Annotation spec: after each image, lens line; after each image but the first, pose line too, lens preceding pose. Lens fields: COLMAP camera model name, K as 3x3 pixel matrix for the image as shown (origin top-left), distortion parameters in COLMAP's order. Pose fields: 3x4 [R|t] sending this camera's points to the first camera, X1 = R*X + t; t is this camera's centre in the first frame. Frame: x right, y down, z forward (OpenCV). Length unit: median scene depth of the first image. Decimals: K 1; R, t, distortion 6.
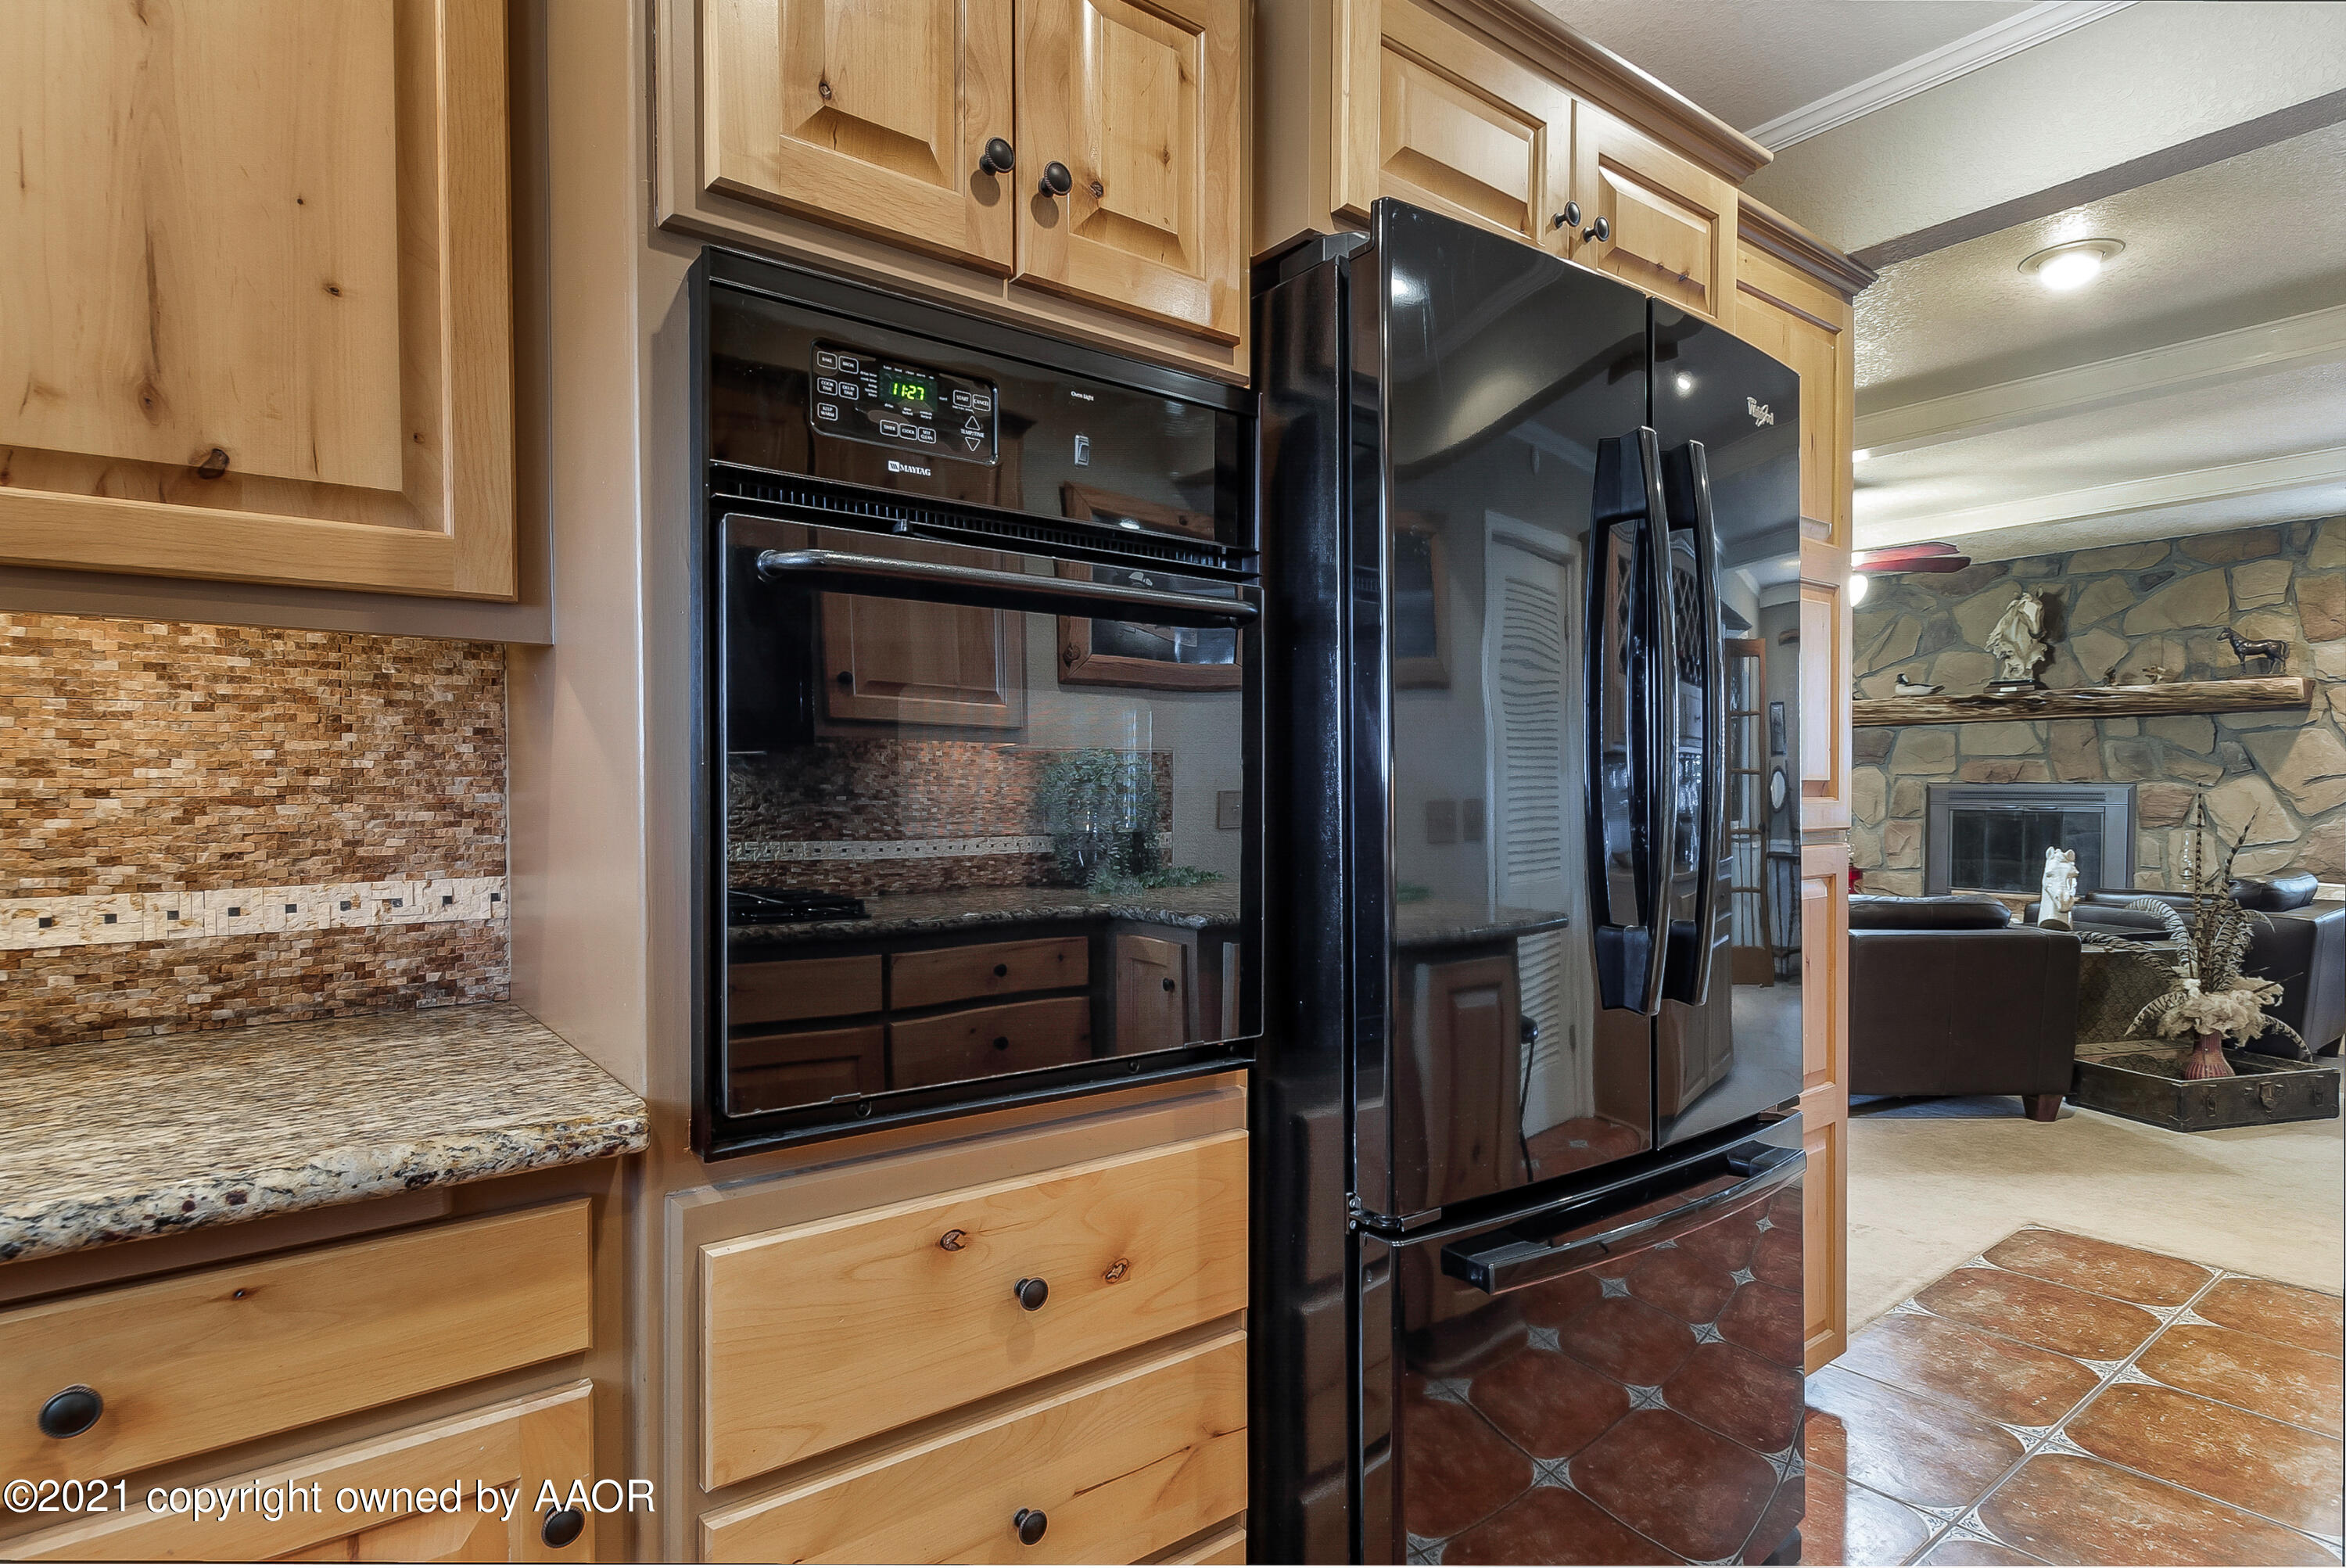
lens RADIAL K [[1264.7, 0, 1165.2], [0, 1264.7, 827.3], [0, 0, 1]] dist [0.002262, -0.001470]
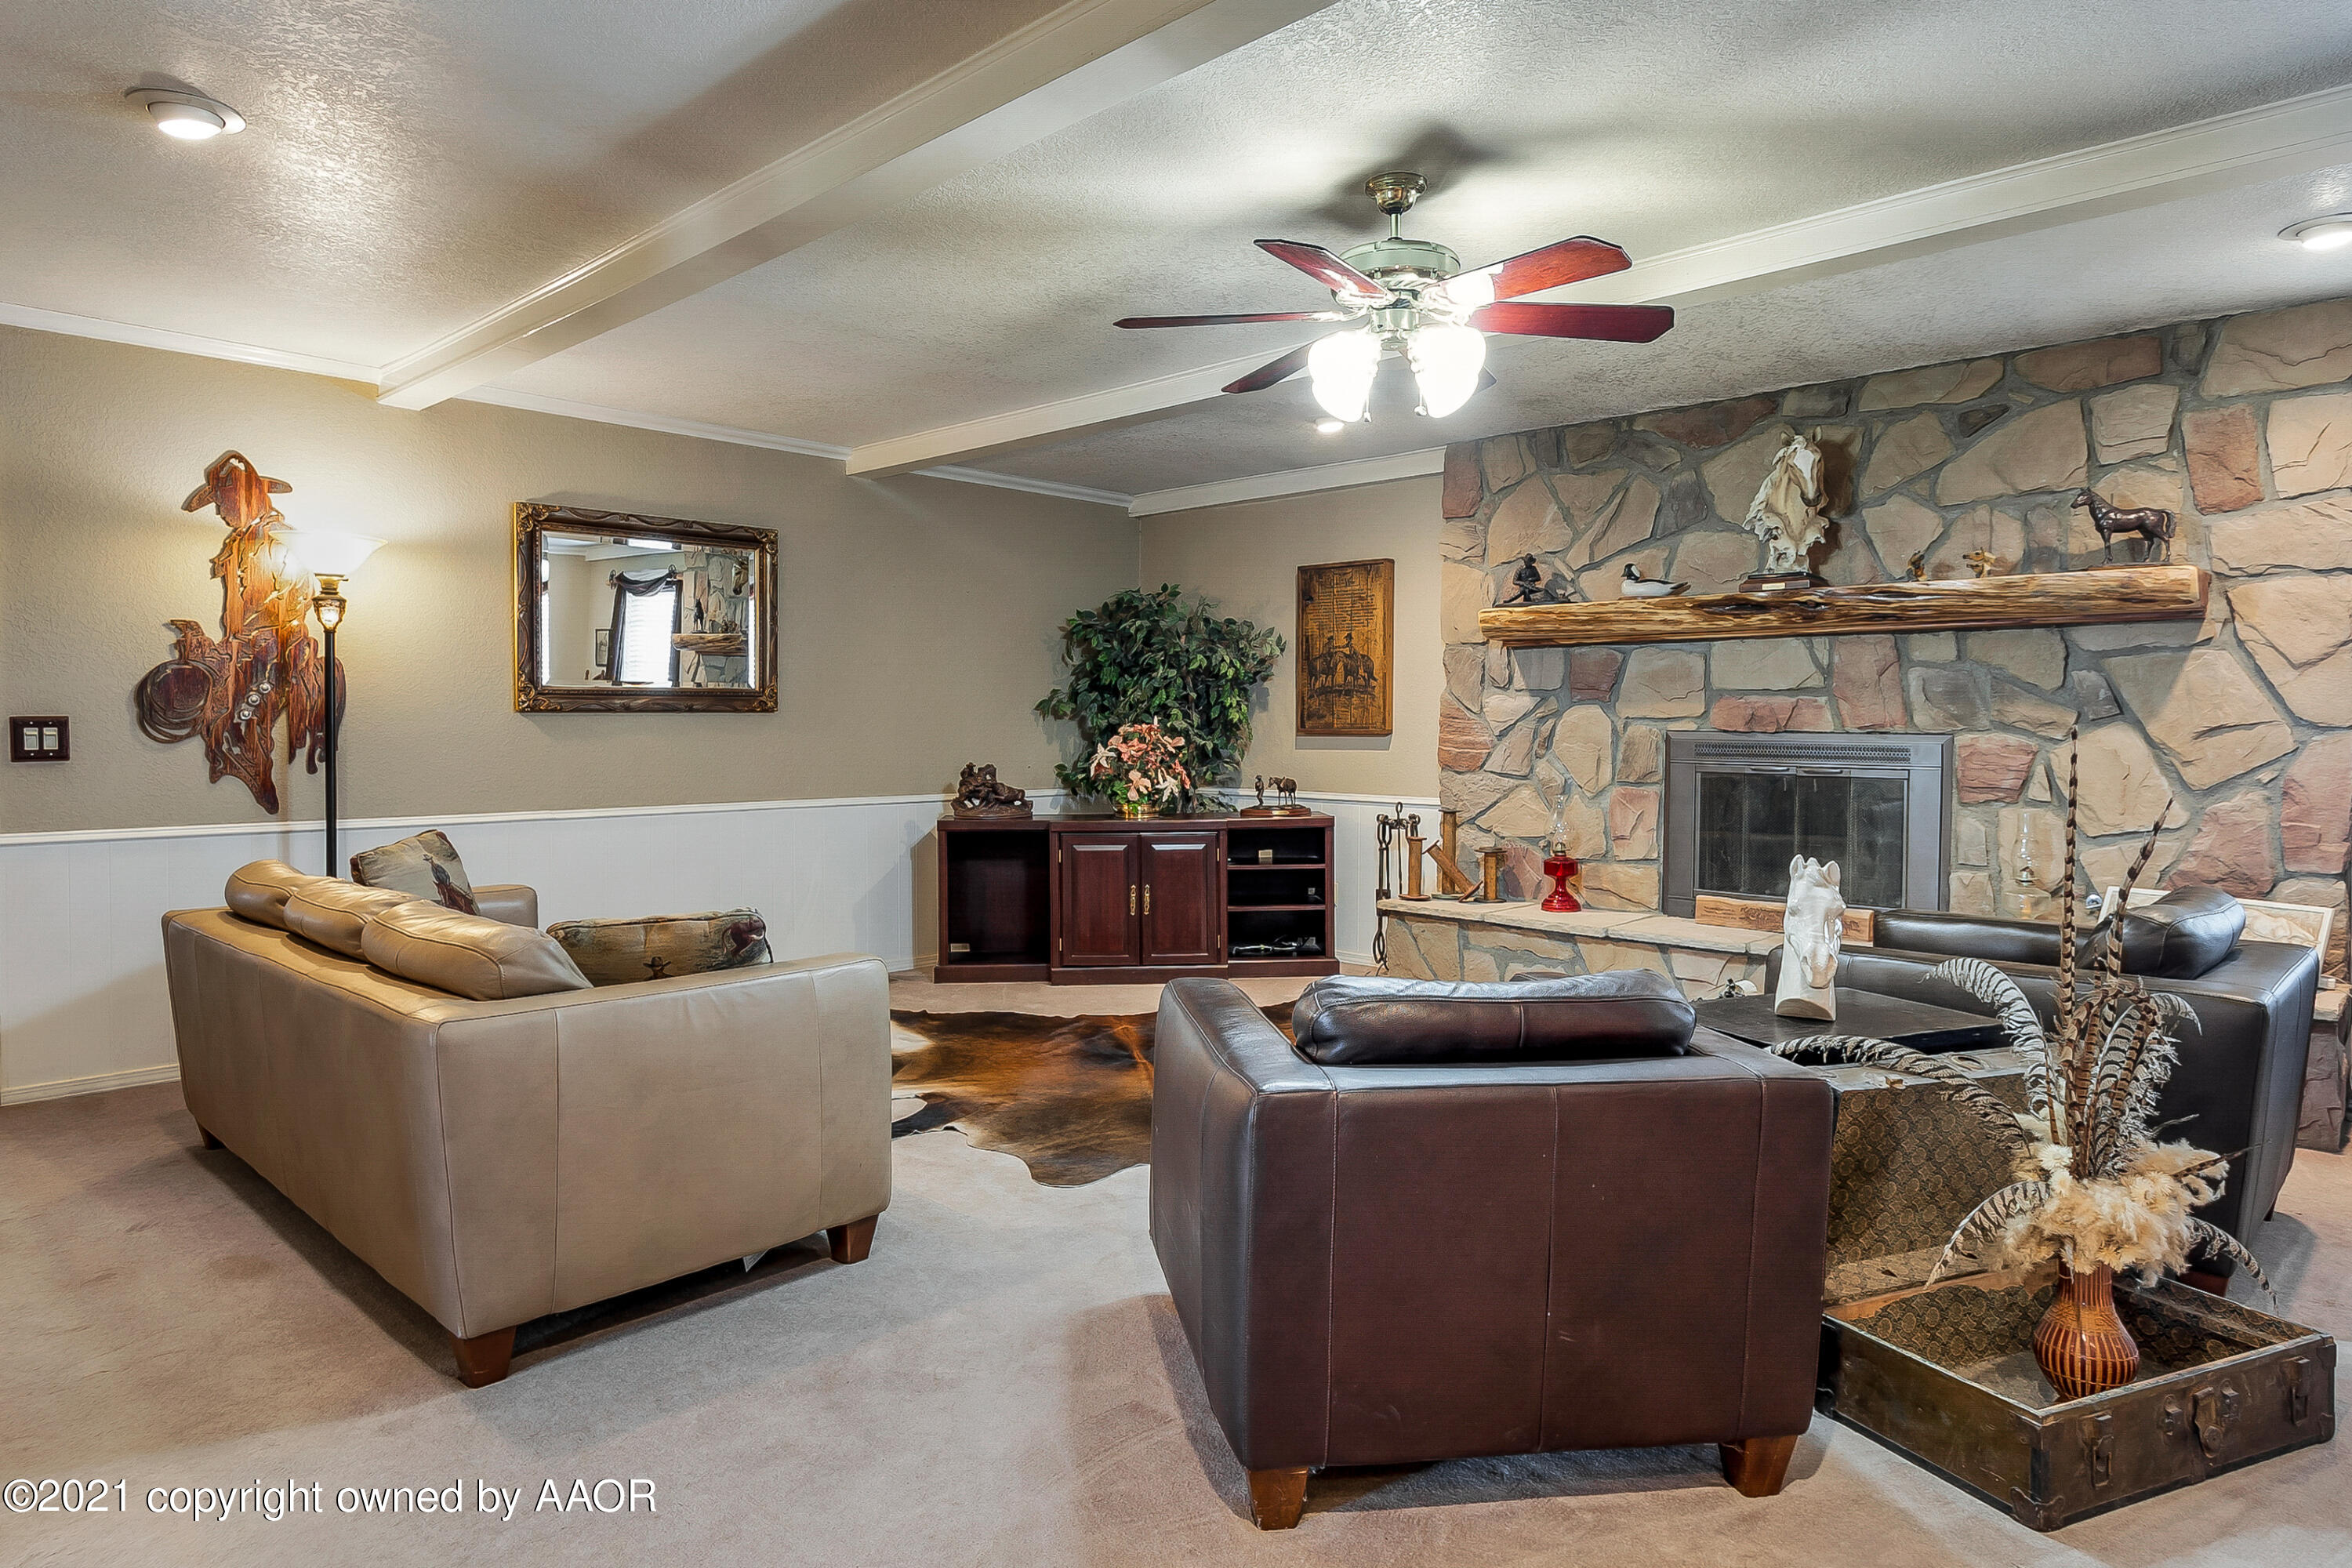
lens RADIAL K [[1400.9, 0, 1177.2], [0, 1400.9, 772.2], [0, 0, 1]] dist [0.002228, 0.001174]
pose [[0.989138, 0.006703, 0.146834, 0.282088], [-0.006362, 0.999976, -0.002789, -0.011429], [-0.146849, 0.001825, 0.989157, 0.365347]]
